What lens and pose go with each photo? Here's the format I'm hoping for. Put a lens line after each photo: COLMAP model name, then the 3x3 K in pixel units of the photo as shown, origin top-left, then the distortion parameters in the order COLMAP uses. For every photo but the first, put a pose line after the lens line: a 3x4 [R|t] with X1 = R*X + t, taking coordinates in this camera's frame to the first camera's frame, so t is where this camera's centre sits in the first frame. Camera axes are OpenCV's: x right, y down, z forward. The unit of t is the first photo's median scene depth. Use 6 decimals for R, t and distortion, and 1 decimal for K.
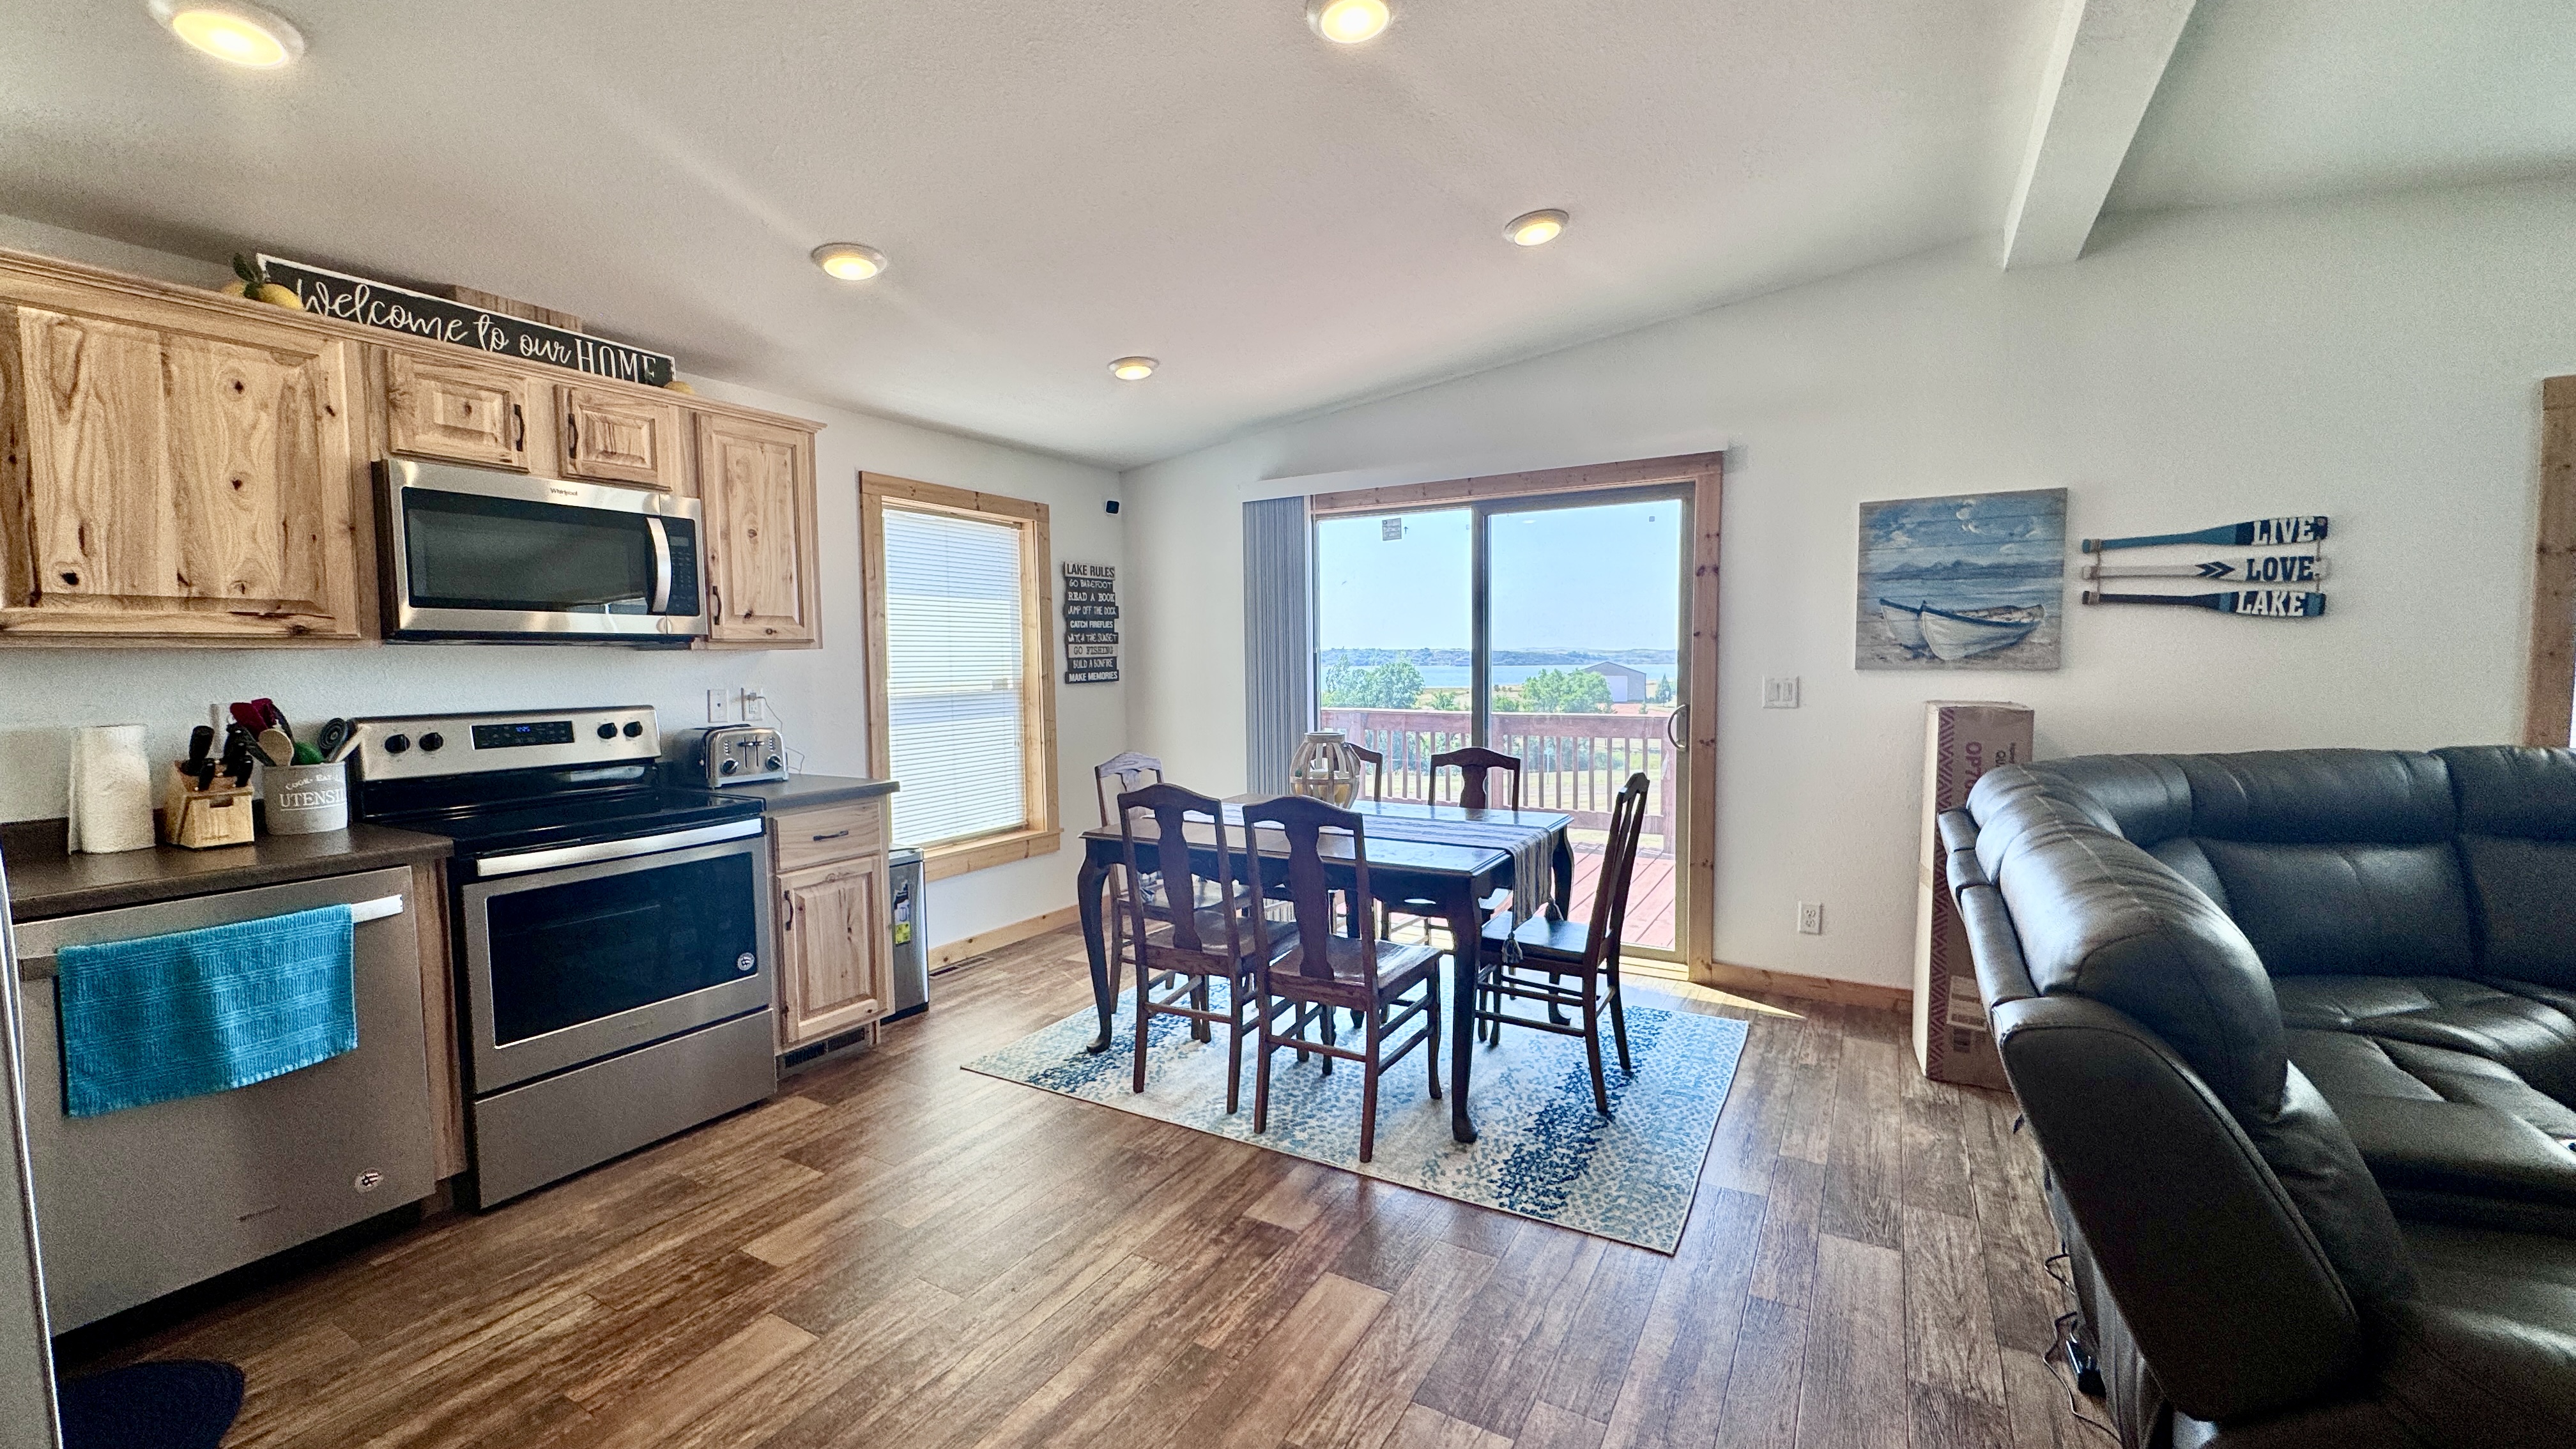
lens RADIAL K [[1030.2, 0, 1285.4], [0, 1030.2, 722.5], [0, 0, 1]] dist [-0.002945, -0.000009]
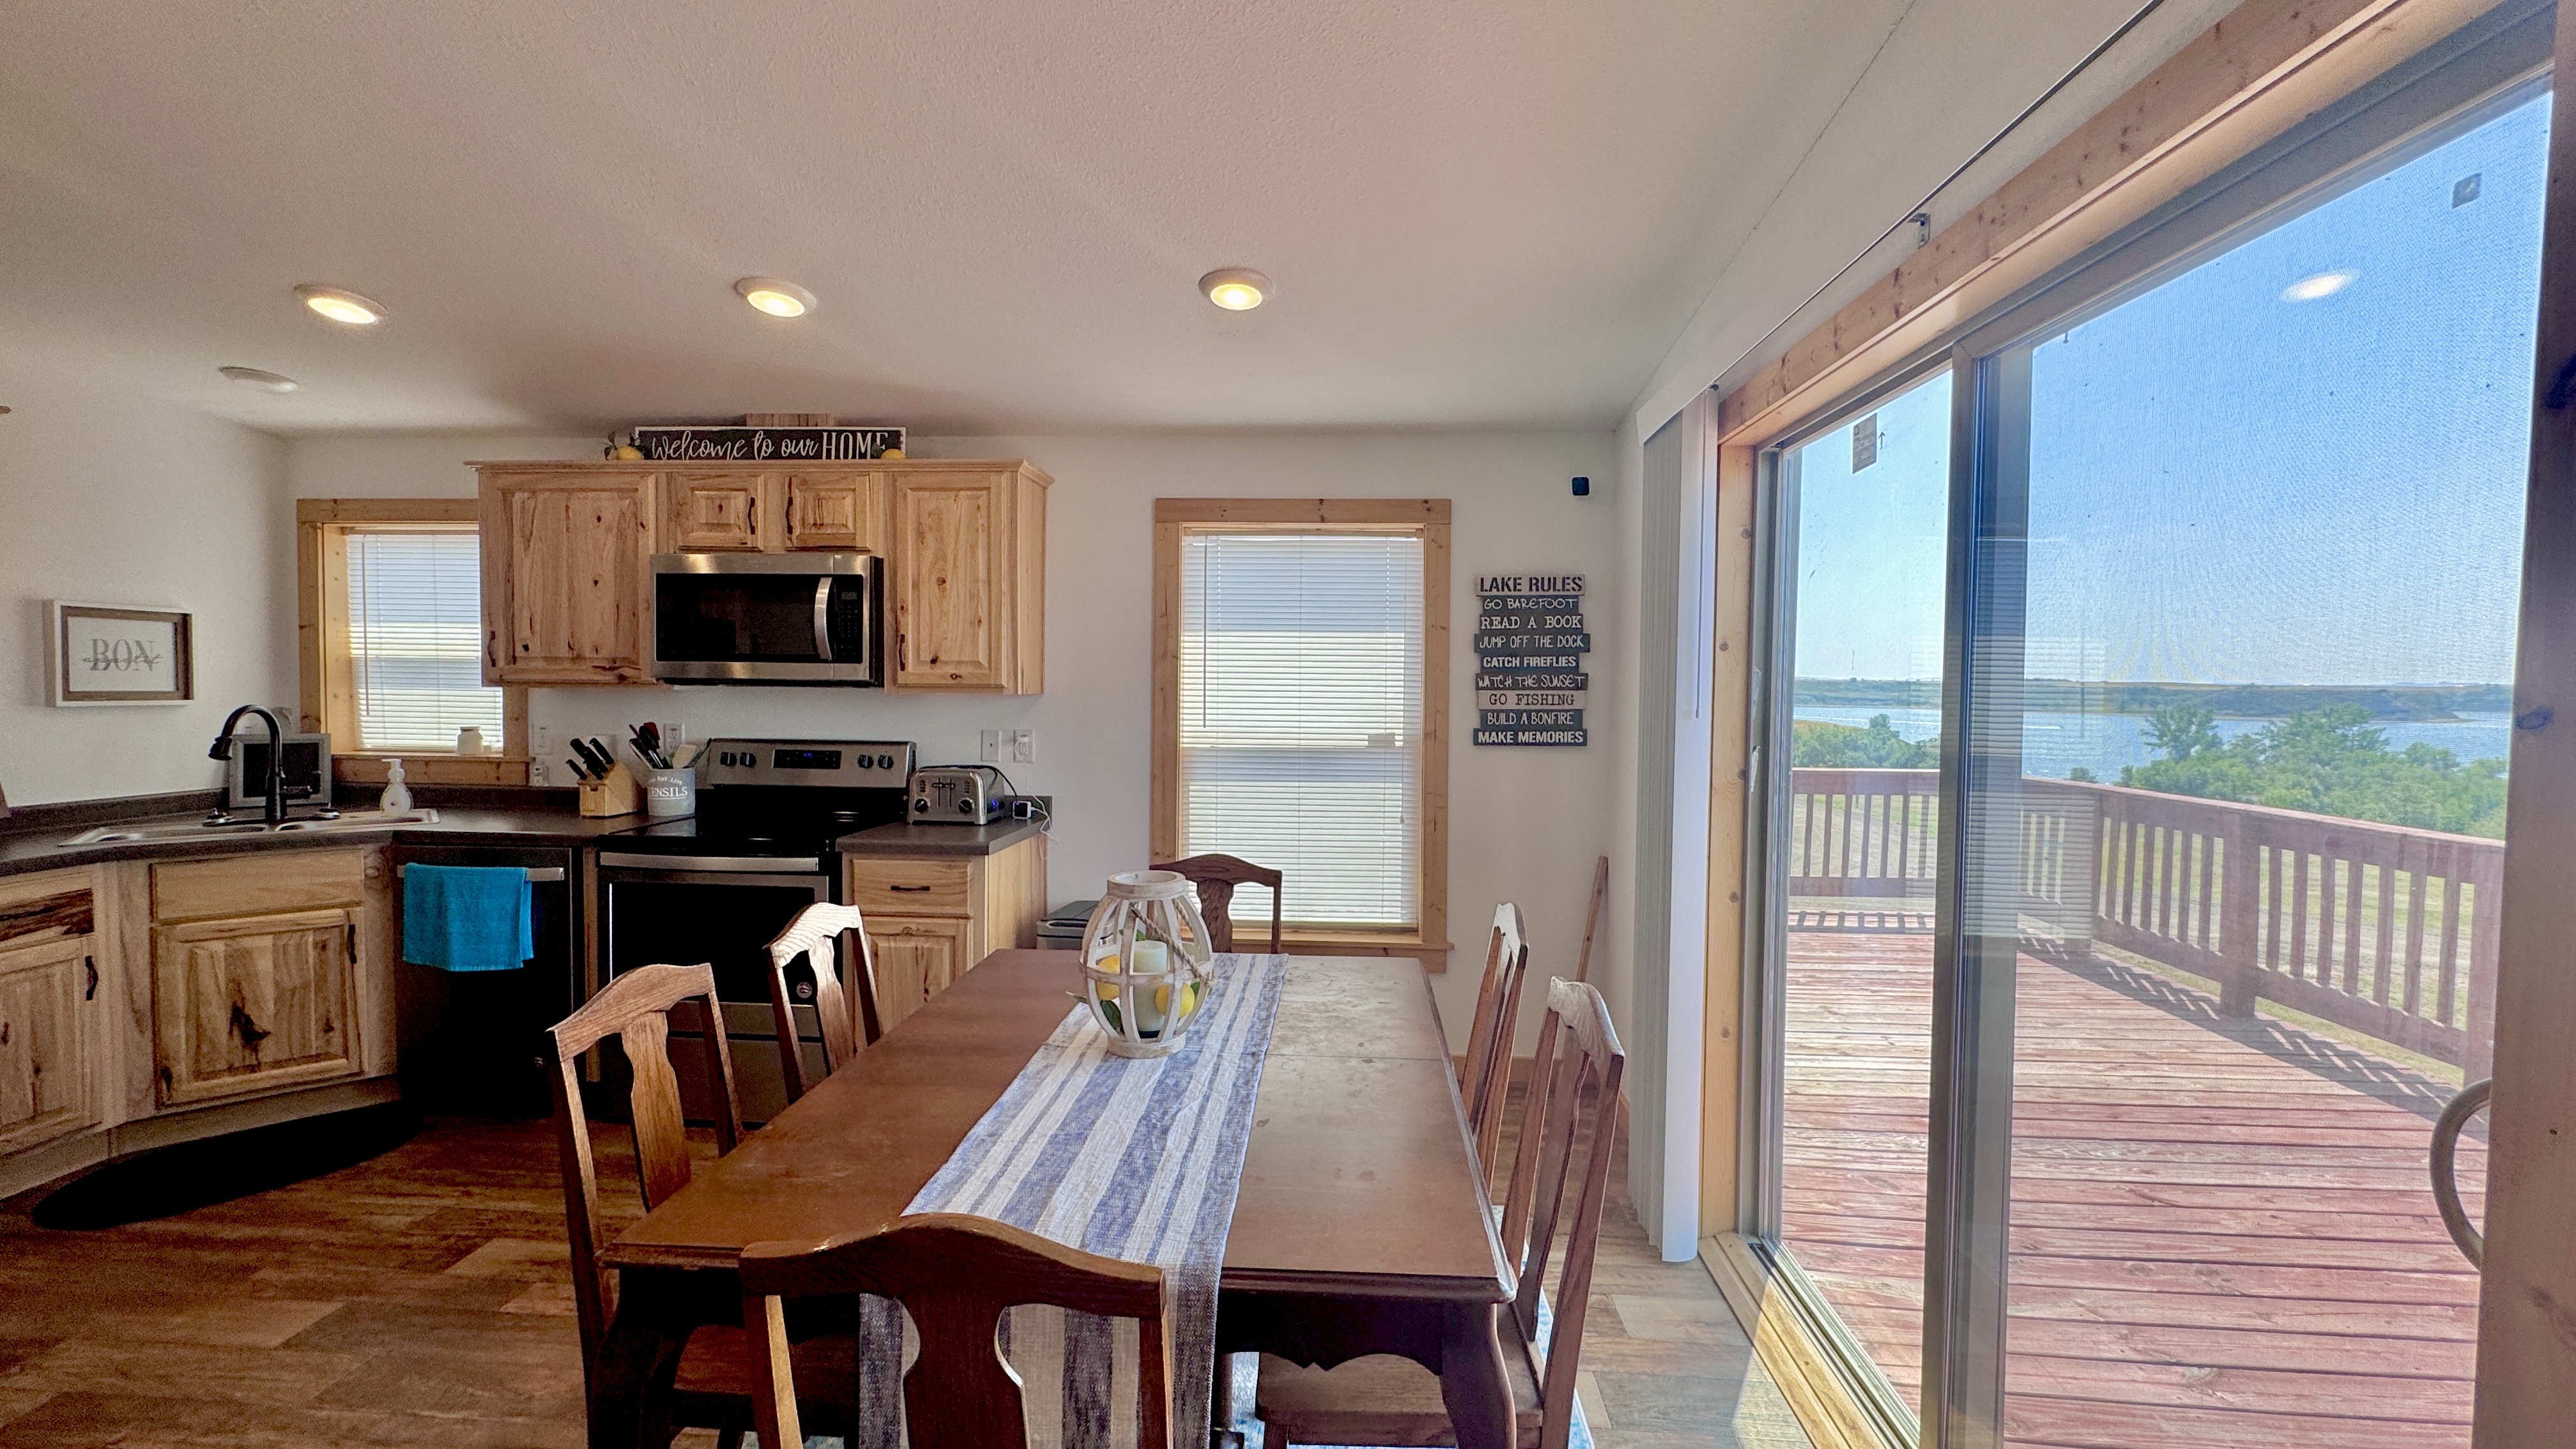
lens RADIAL K [[1030.2, 0, 1285.4], [0, 1030.2, 722.5], [0, 0, 1]] dist [-0.002945, -0.000009]
pose [[0.443429, 0.048189, -0.895013, 0.617540], [-0.072163, 0.997231, 0.017939, -0.094820], [0.893400, 0.056632, 0.445678, 0.939847]]
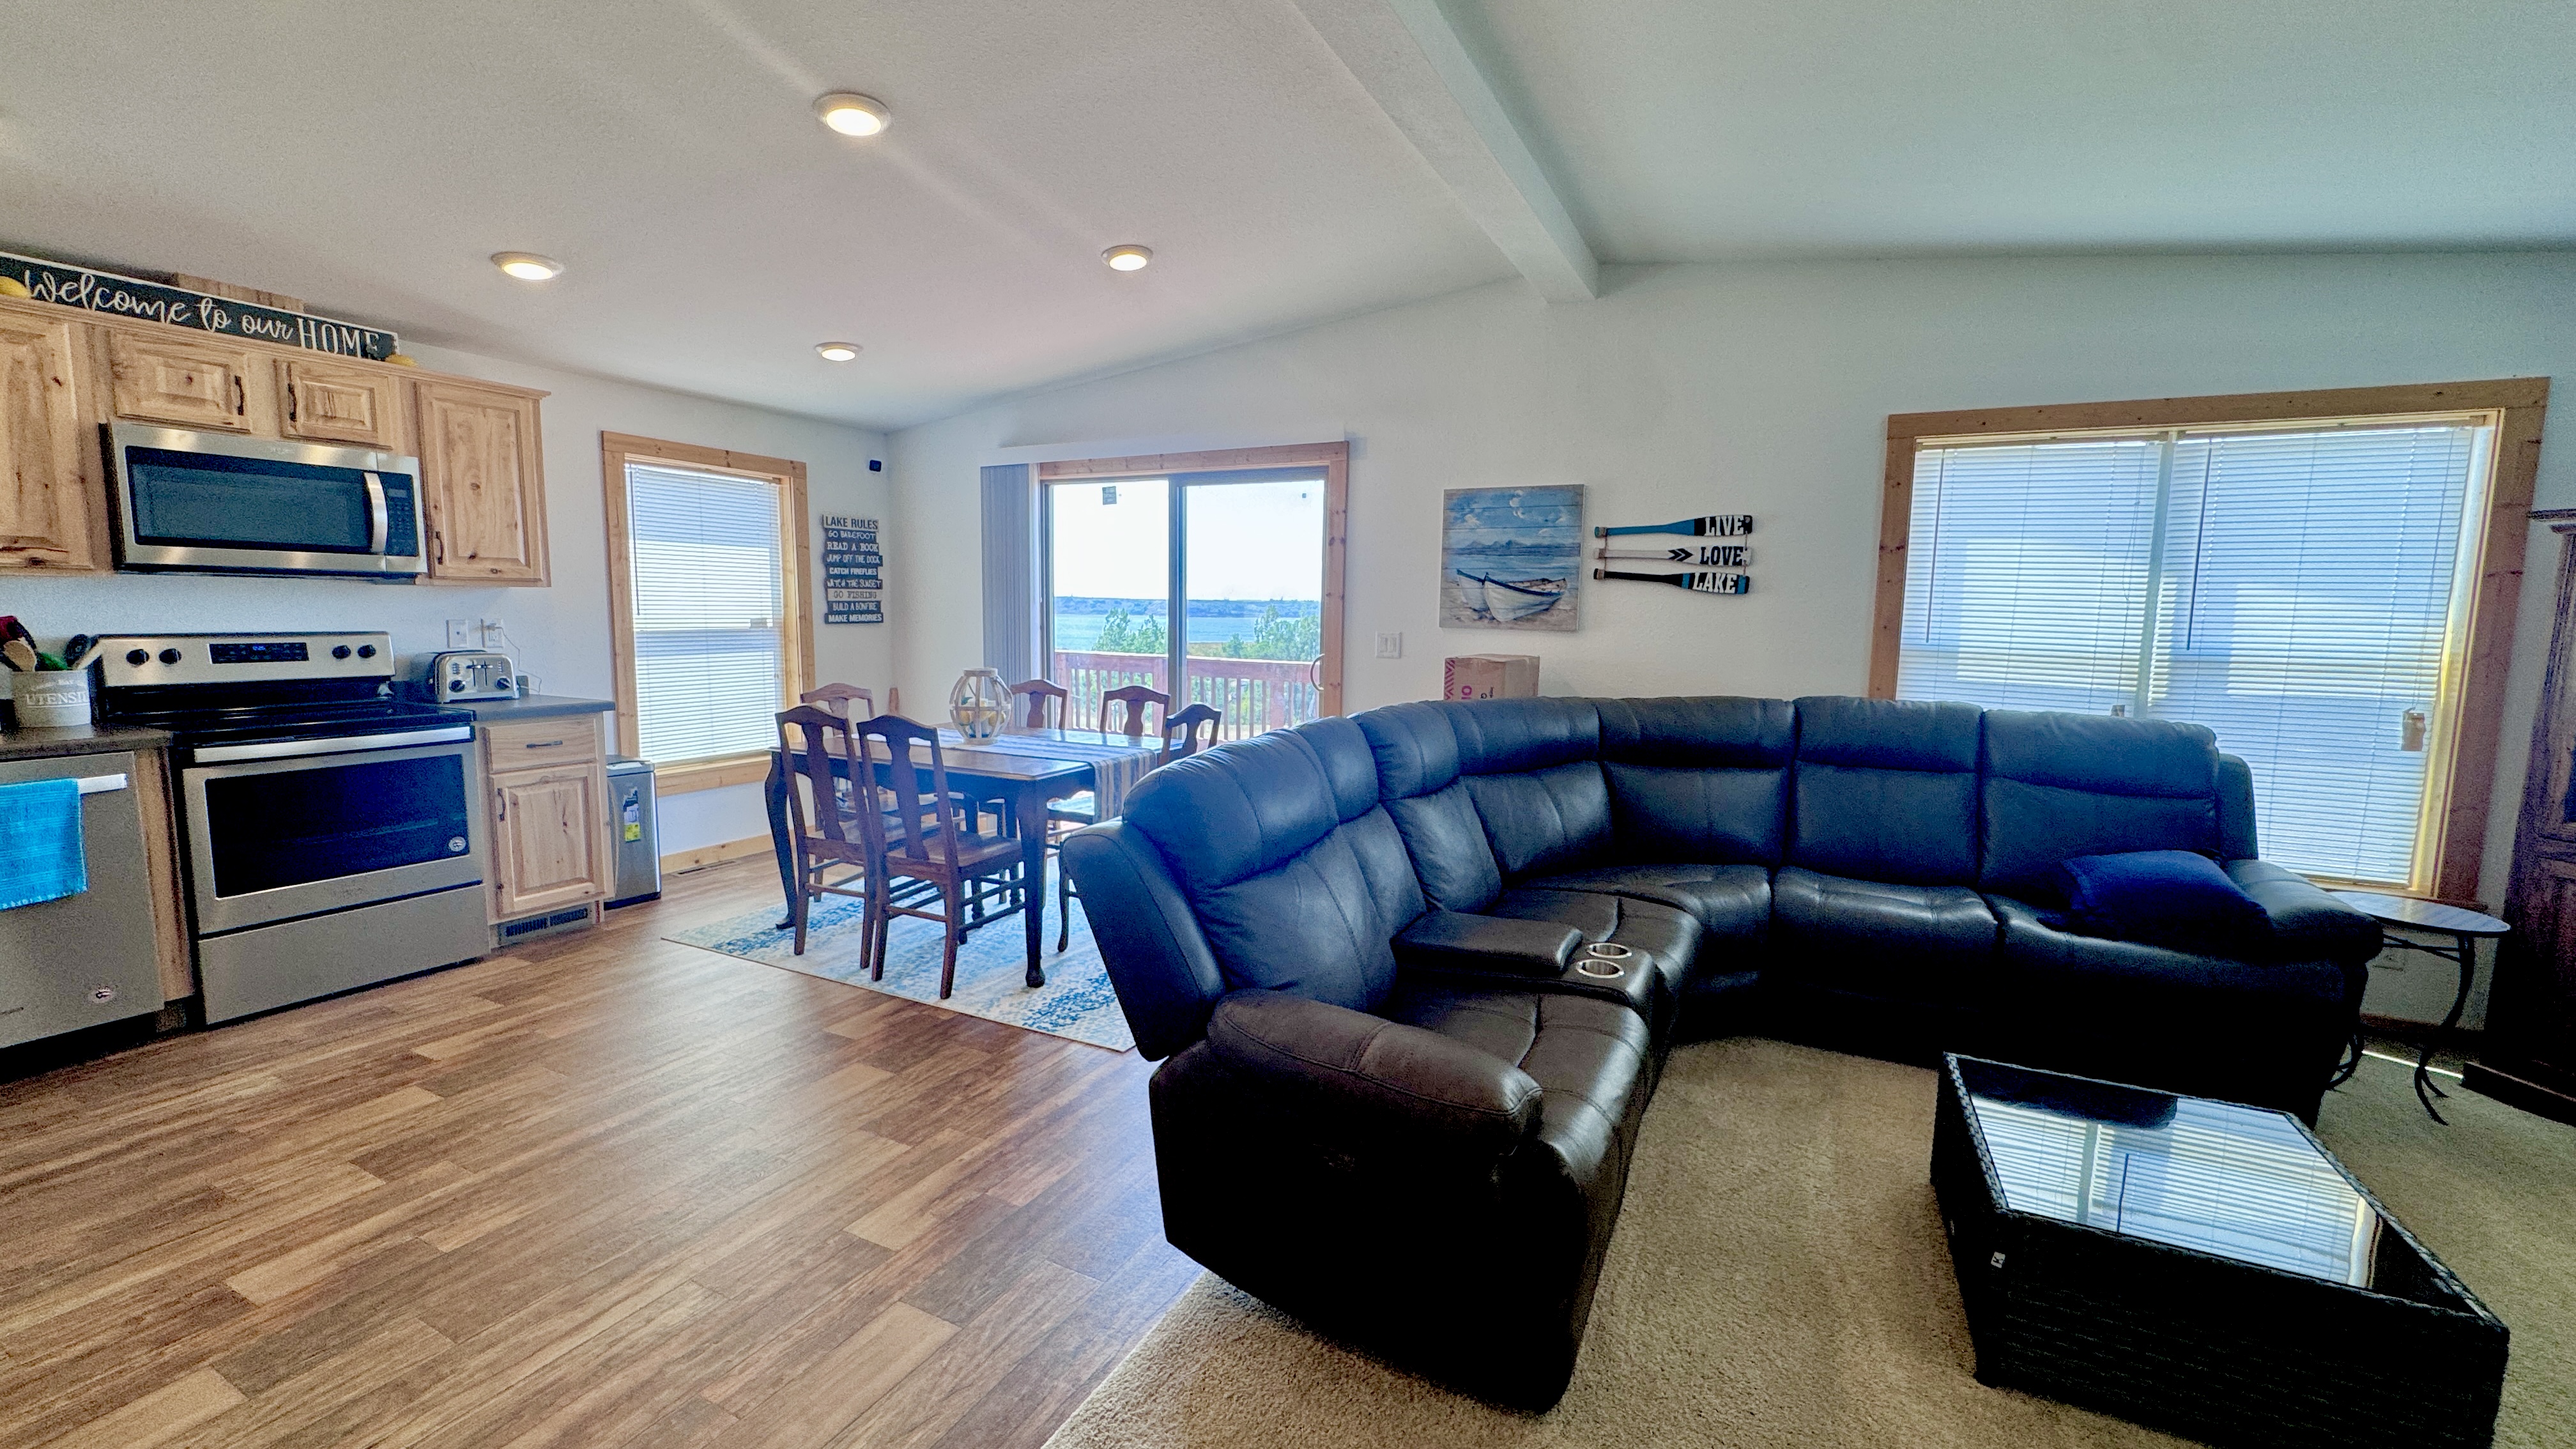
lens RADIAL K [[1030.2, 0, 1285.4], [0, 1030.2, 722.5], [0, 0, 1]] dist [-0.002945, -0.000009]
pose [[0.997925, 0.019434, 0.061385, 0.369027], [-0.022344, 0.998641, 0.047075, 0.009551], [-0.060387, -0.048349, 0.997003, -0.259958]]
